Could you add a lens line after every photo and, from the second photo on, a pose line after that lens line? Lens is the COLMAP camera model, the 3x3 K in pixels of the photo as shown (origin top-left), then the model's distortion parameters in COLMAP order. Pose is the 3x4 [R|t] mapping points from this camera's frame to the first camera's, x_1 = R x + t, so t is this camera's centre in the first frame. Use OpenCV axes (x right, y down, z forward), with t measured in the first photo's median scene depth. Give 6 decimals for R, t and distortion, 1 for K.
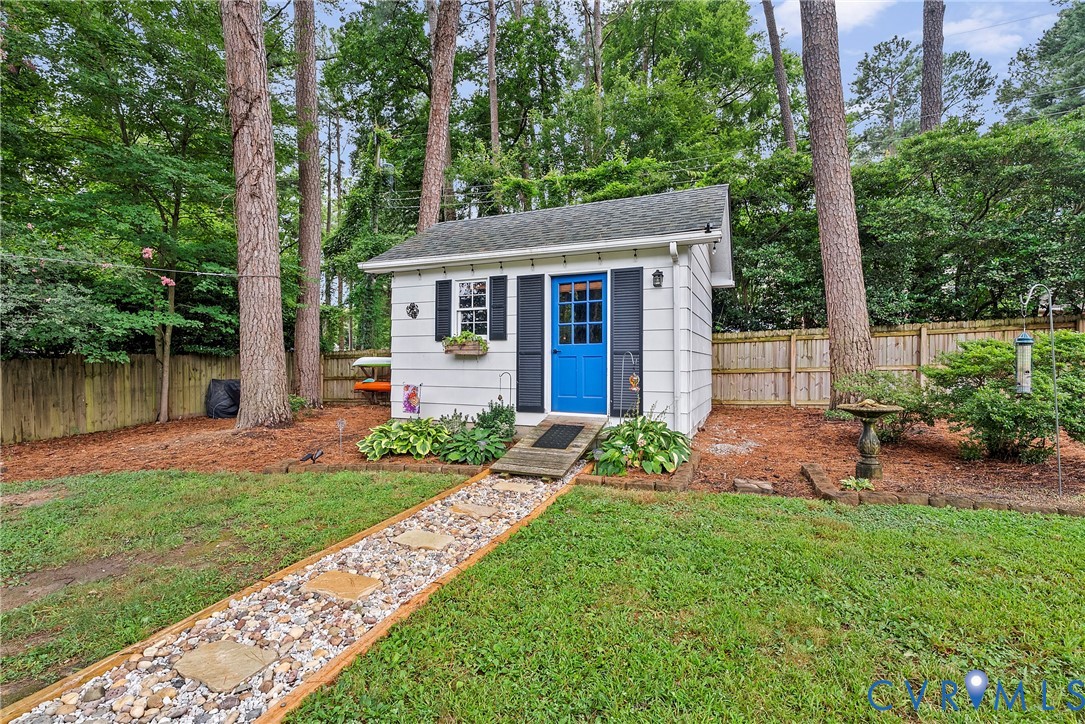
lens RADIAL K [[495.7, 0, 540.7], [0, 495.7, 366.4], [0, 0, 1]] dist [-0.004906, 0.000768]
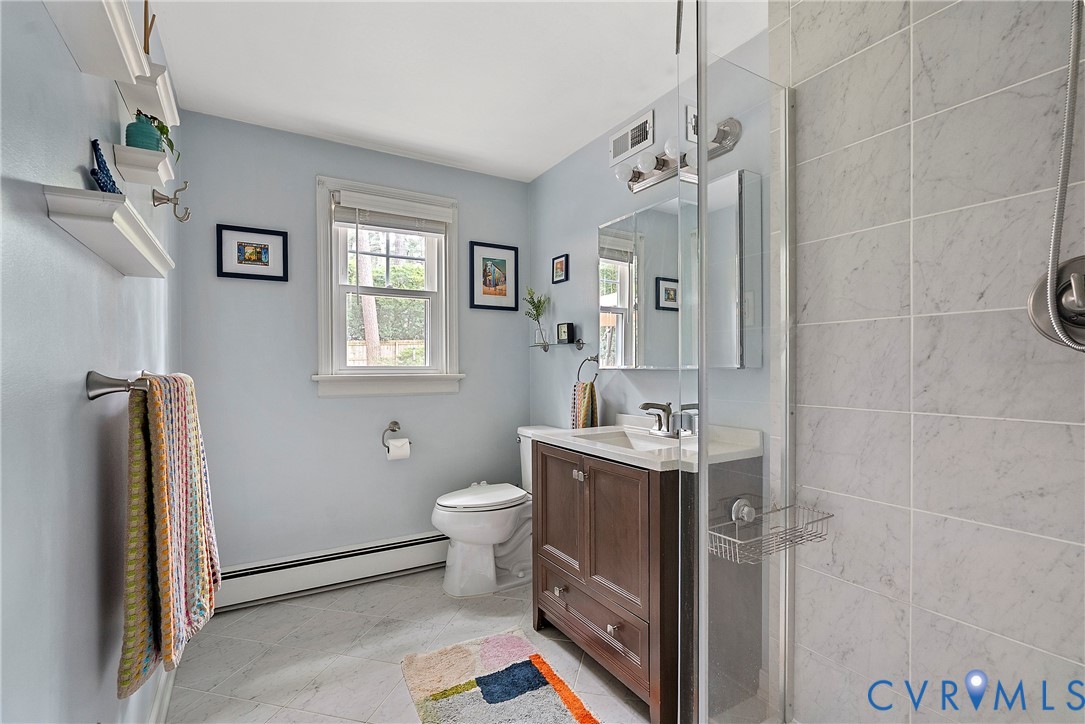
lens RADIAL K [[500.8, 0, 544.7], [0, 500.8, 380.7], [0, 0, 1]] dist [0.000431, 0.000157]
pose [[0.641568, -0.022966, 0.766722, -0.900019], [0.005283, 0.999660, 0.025523, 0.079138], [-0.767048, -0.012324, 0.641472, -1.520953]]
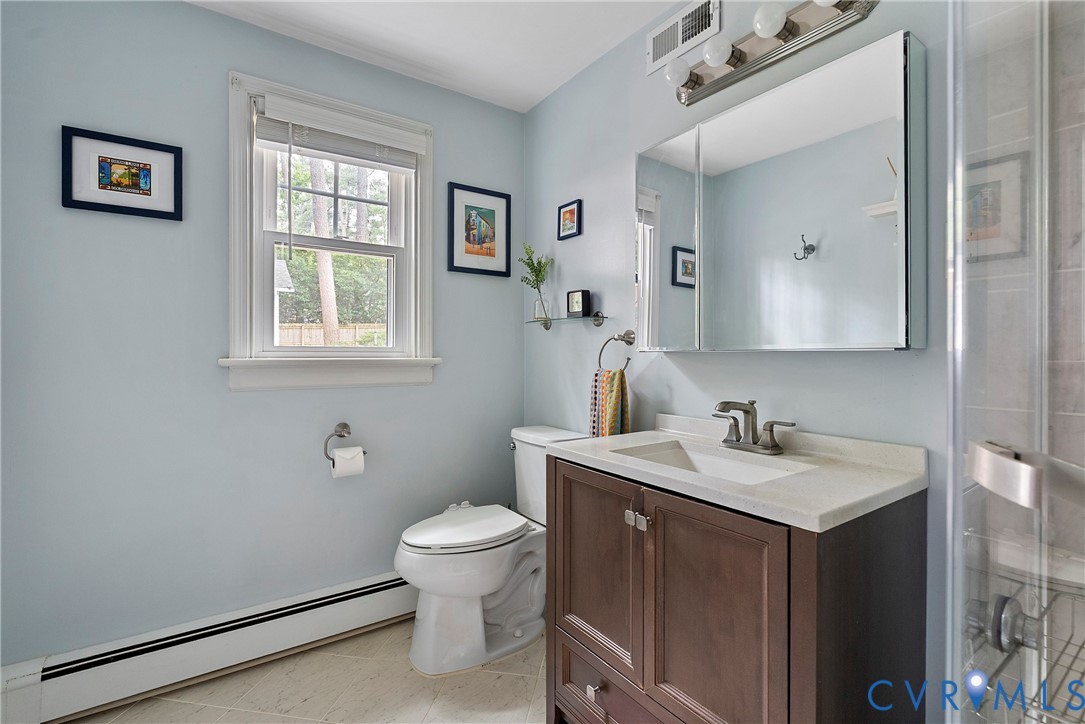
lens RADIAL K [[490.8, 0, 543.4], [0, 490.8, 359.2], [0, 0, 1]] dist [-0.003400, 0.001458]
pose [[0.583186, -0.008861, 0.812290, -0.818989], [0.000256, 0.999942, 0.010724, 0.081805], [-0.812338, -0.006047, 0.583155, -1.412629]]
